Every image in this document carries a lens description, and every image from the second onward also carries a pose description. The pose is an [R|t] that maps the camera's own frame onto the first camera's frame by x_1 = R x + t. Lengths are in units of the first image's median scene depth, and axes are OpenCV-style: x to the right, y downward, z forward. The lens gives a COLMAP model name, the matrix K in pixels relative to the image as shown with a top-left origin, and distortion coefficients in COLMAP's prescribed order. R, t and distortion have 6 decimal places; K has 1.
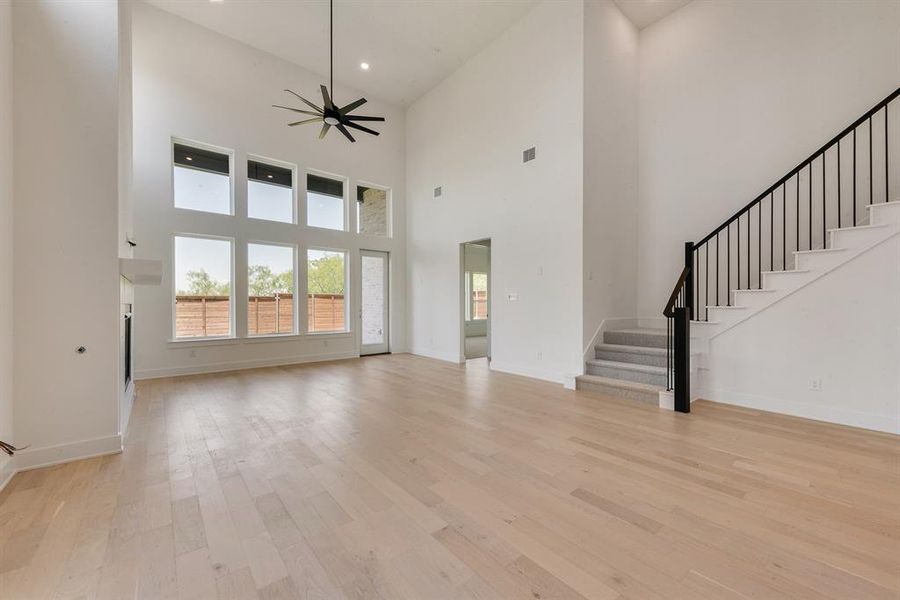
lens RADIAL K [[352.1, 0, 450.0], [0, 352.1, 304.4], [0, 0, 1]] dist [0.000473, -0.000076]
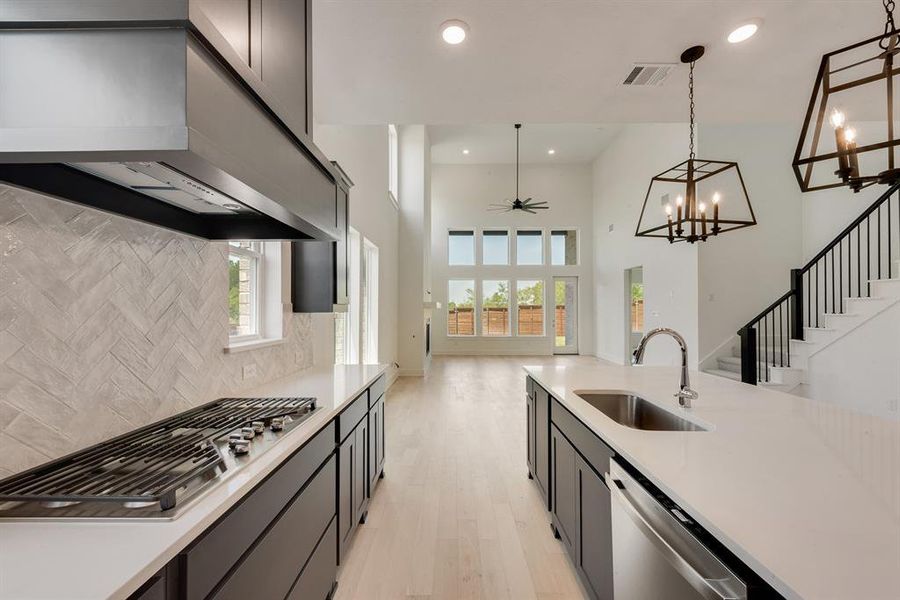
lens RADIAL K [[352.1, 0, 450.0], [0, 352.1, 304.4], [0, 0, 1]] dist [0.000473, -0.000076]
pose [[0.760543, -0.009214, -0.649222, 0.439224], [0.000063, 0.999900, -0.014117, -0.037937], [0.649288, 0.010696, 0.760468, -0.418464]]
